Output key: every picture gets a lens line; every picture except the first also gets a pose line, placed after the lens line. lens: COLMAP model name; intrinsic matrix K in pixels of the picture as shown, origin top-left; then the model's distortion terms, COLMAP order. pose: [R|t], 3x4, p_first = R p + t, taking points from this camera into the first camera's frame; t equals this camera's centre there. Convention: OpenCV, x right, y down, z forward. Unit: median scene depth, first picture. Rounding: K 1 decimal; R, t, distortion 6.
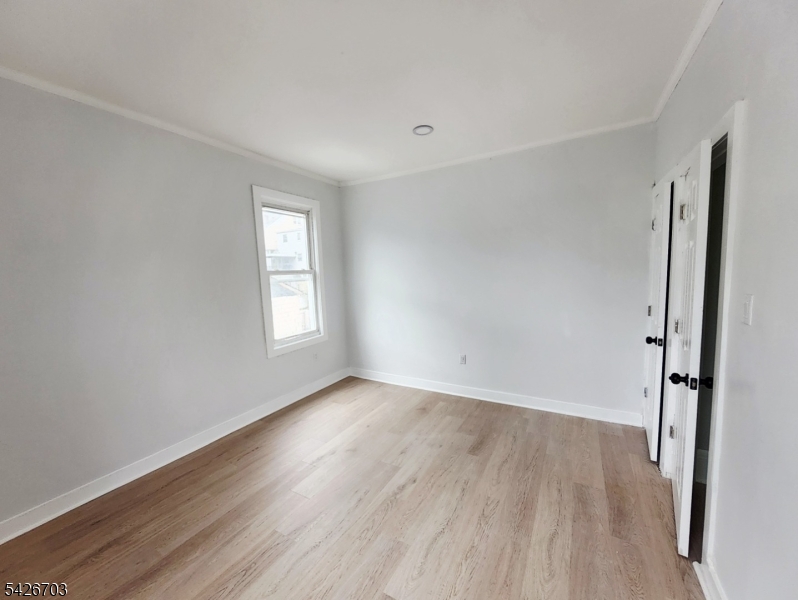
lens RADIAL K [[315.9, 0, 397.9], [0, 315.9, 304.5], [0, 0, 1]] dist [0.017103, -0.012667]
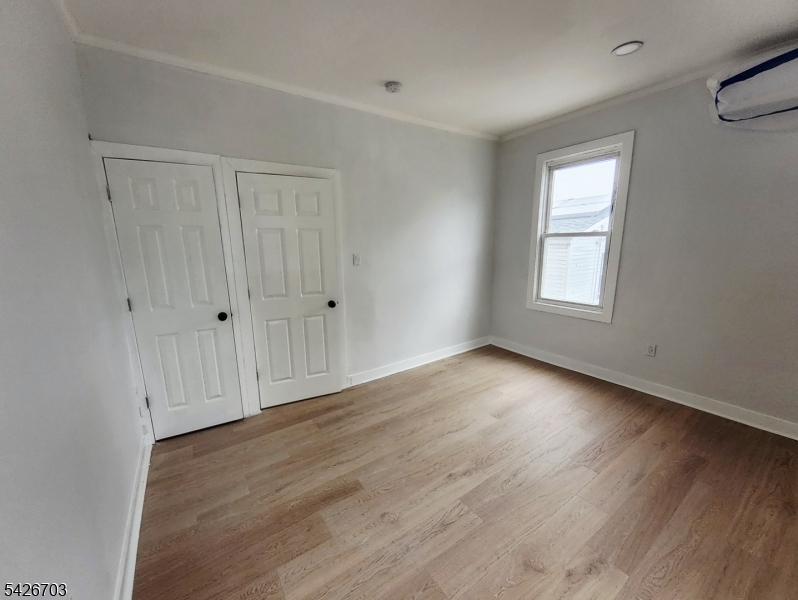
lens RADIAL K [[307.1, 0, 399.0], [0, 307.1, 300.0], [0, 0, 1]] dist [0.000181, -0.002791]
pose [[-0.898141, -0.031593, 0.438571, -0.172553], [0.091201, 0.962341, 0.256091, -0.146372], [-0.430145, 0.270004, -0.861437, 1.591026]]
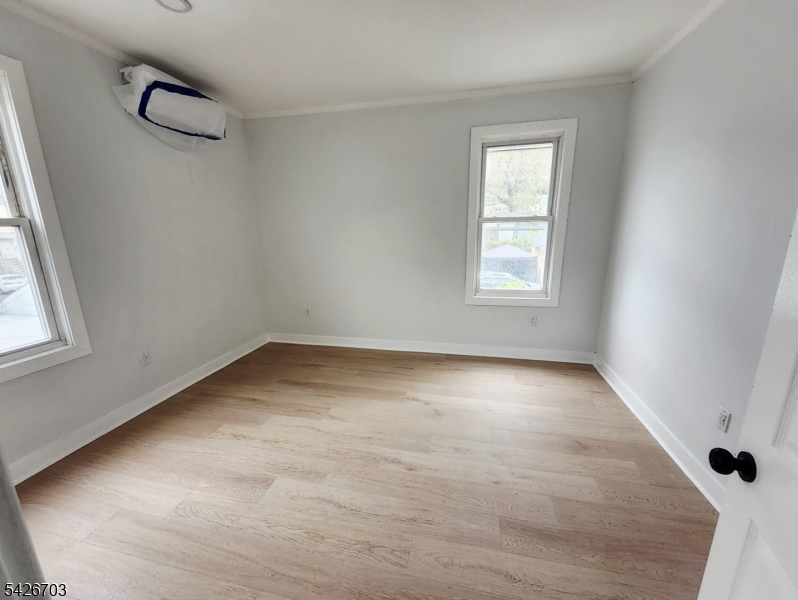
lens RADIAL K [[315.9, 0, 397.9], [0, 315.9, 304.5], [0, 0, 1]] dist [0.017103, -0.012667]
pose [[0.288839, 0.247093, -0.924941, 0.689841], [-0.095159, 0.968745, 0.229079, -0.066026], [0.952637, 0.021849, 0.303325, 0.661826]]
